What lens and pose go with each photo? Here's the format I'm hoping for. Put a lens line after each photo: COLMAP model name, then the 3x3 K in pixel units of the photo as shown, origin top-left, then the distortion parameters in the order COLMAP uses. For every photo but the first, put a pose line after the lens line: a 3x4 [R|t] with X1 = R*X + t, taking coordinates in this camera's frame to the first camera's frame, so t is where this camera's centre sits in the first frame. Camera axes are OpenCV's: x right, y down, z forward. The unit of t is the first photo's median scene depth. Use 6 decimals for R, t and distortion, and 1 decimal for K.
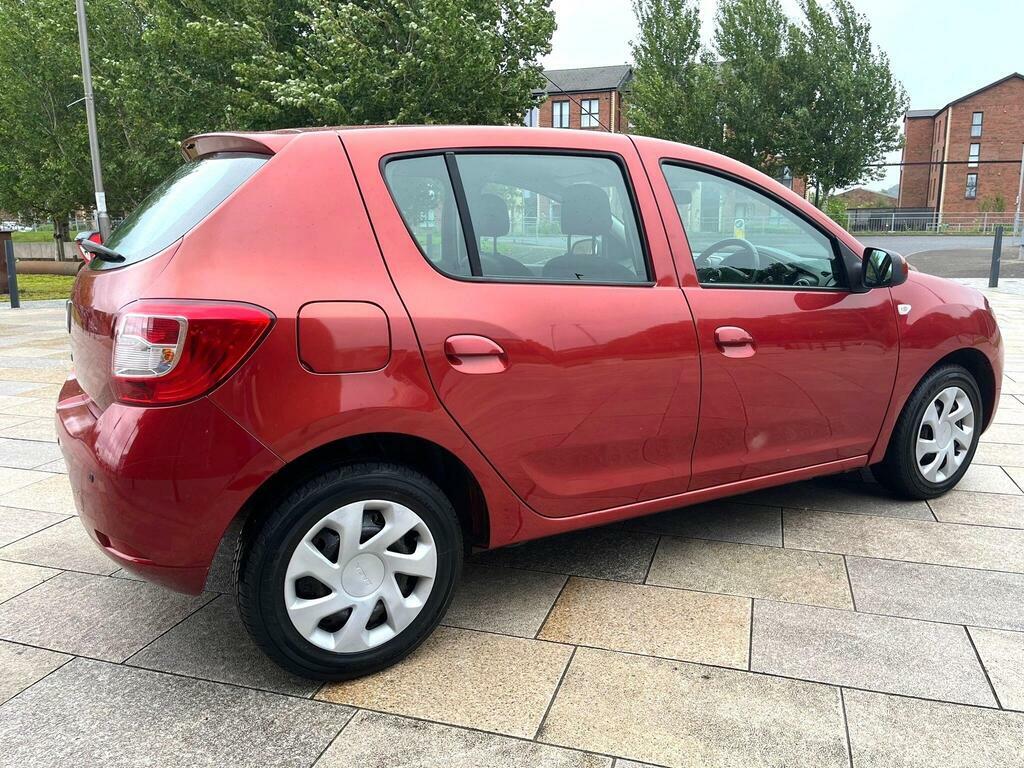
lens RADIAL K [[786.3, 0, 521.0], [0, 786.3, 384.8], [0, 0, 1]] dist [0.084268, -0.128094]
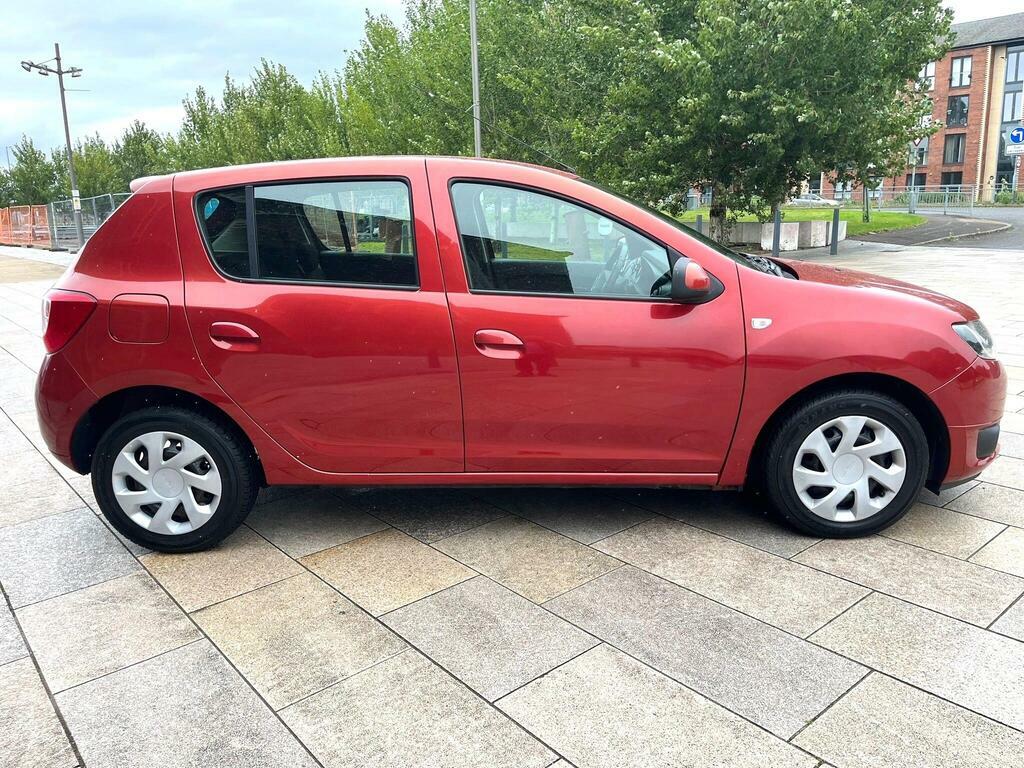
lens RADIAL K [[786.3, 0, 521.0], [0, 786.3, 384.8], [0, 0, 1]] dist [0.084268, -0.128094]
pose [[0.846121, 0.105664, -0.522413, 0.946630], [-0.089064, 0.994401, 0.056876, -0.067796], [0.525497, -0.001596, 0.850794, 0.090358]]
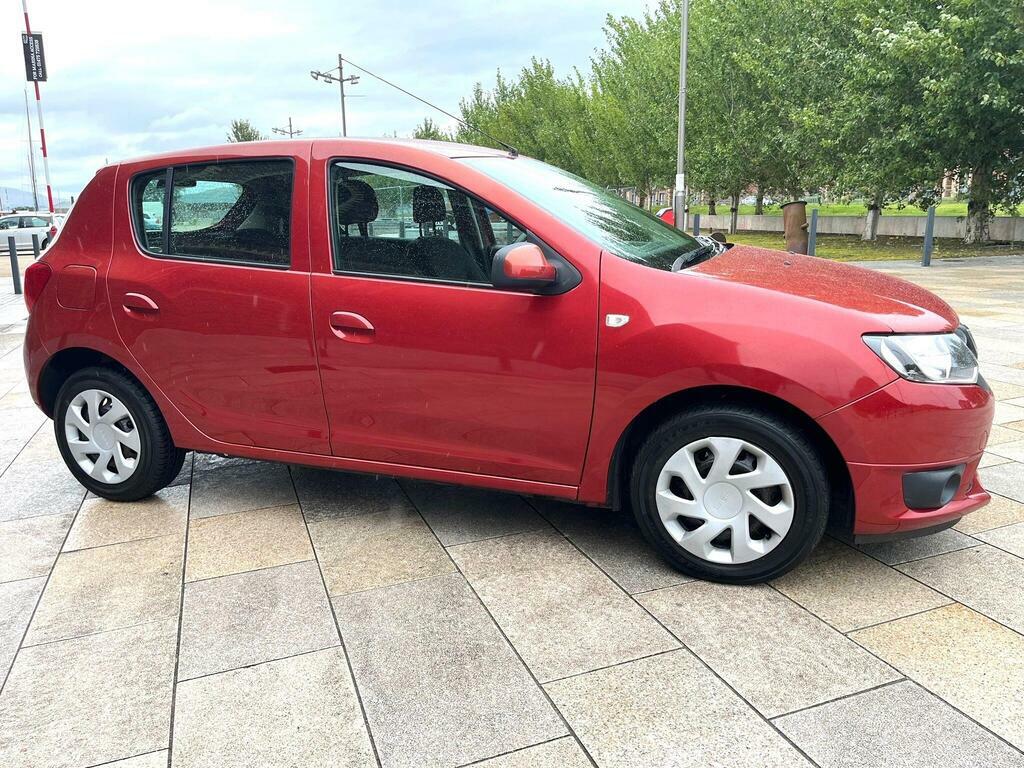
lens RADIAL K [[782.3, 0, 512.0], [0, 782.3, 384.0], [0, 0, 1]] dist [0.089908, -0.133418]
pose [[0.616355, 0.168314, -0.769270, 1.339241], [-0.141203, 0.984680, 0.102311, -0.128094], [0.774705, 0.045563, 0.630679, 0.540968]]
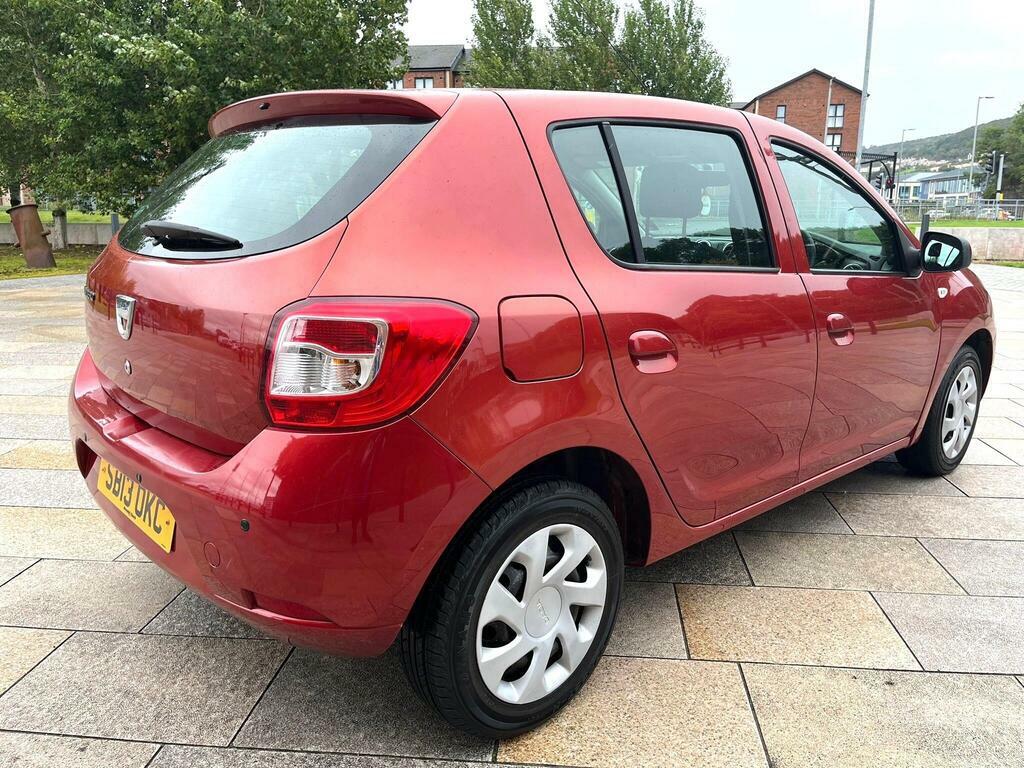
lens RADIAL K [[786.3, 0, 521.0], [0, 786.3, 384.8], [0, 0, 1]] dist [0.084268, -0.128094]
pose [[0.977312, -0.037339, 0.208486, -0.342598], [0.032812, 0.999146, 0.025132, -0.025855], [-0.209247, -0.017721, 0.977702, 0.142757]]
